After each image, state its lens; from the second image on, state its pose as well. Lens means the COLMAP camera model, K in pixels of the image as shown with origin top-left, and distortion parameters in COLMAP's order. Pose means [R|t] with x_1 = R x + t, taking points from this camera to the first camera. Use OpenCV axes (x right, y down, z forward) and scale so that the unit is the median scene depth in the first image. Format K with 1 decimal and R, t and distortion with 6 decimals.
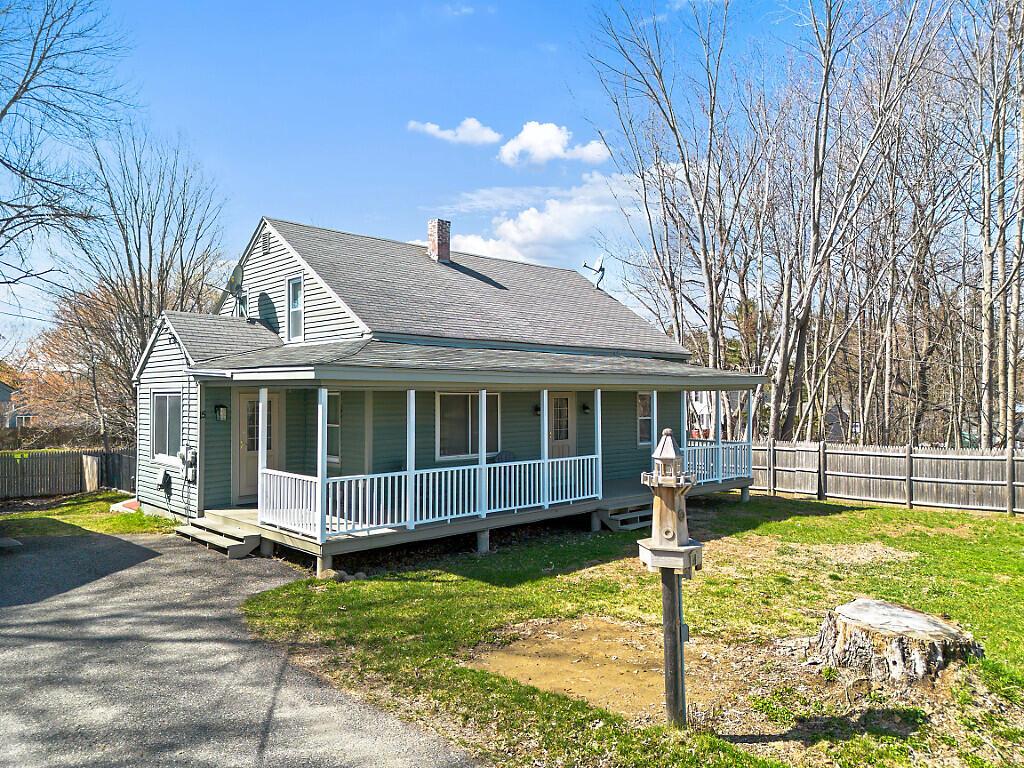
lens RADIAL K [[725.3, 0, 514.6], [0, 725.3, 381.7], [0, 0, 1]] dist [0.095568, -0.135417]
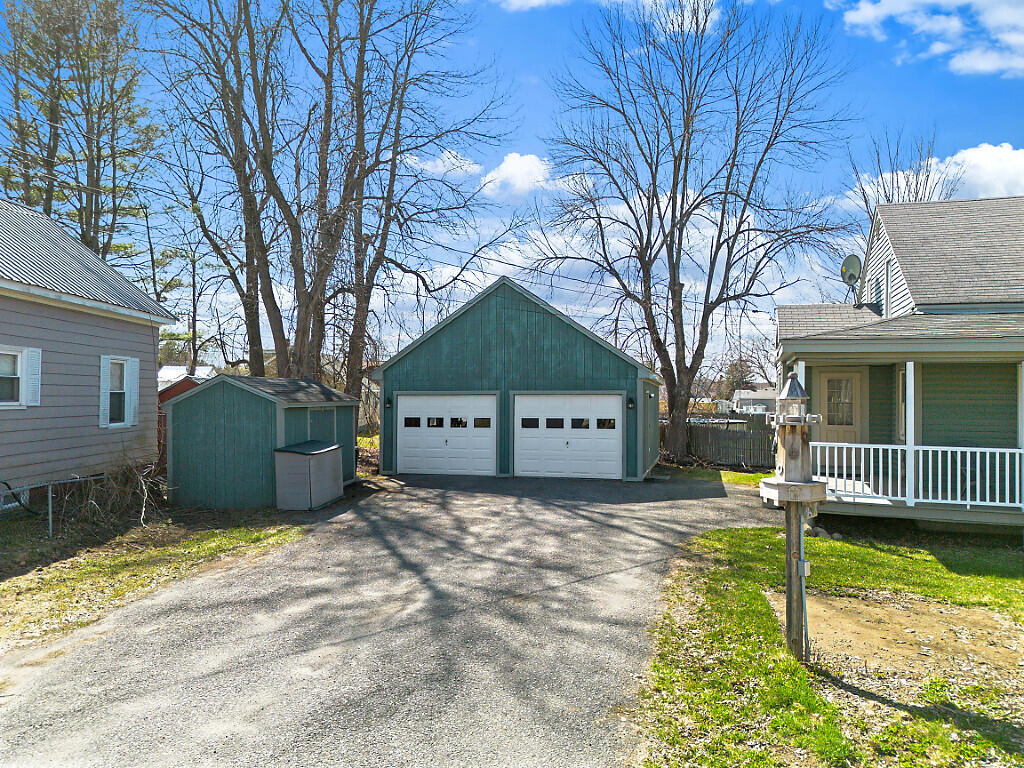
lens RADIAL K [[725.3, 0, 514.6], [0, 725.3, 381.7], [0, 0, 1]] dist [0.095568, -0.135417]
pose [[0.462453, -0.006105, -0.886623, 0.366434], [0.006286, 0.999974, -0.003607, 0.028101], [0.886622, -0.003905, 0.462479, 0.059642]]
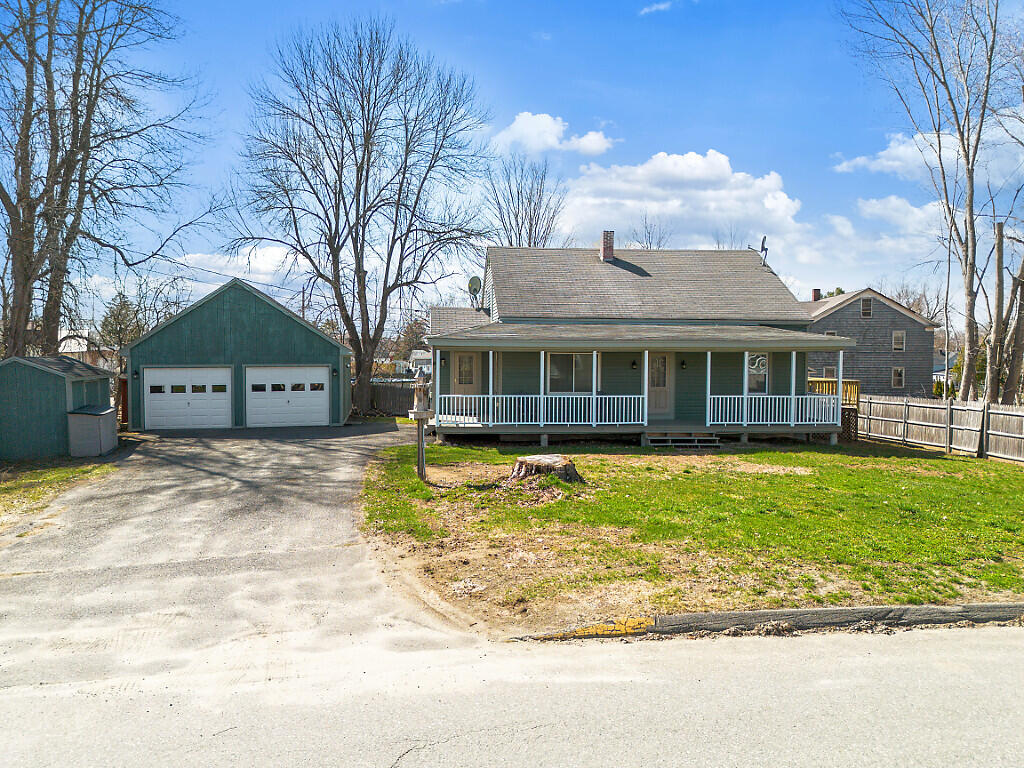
lens RADIAL K [[725.3, 0, 514.6], [0, 725.3, 381.7], [0, 0, 1]] dist [0.095568, -0.135417]
pose [[0.790867, 0.030793, -0.611213, 0.760409], [0.004830, 0.998388, 0.056548, -0.010300], [0.611969, -0.047674, 0.789443, -0.296710]]
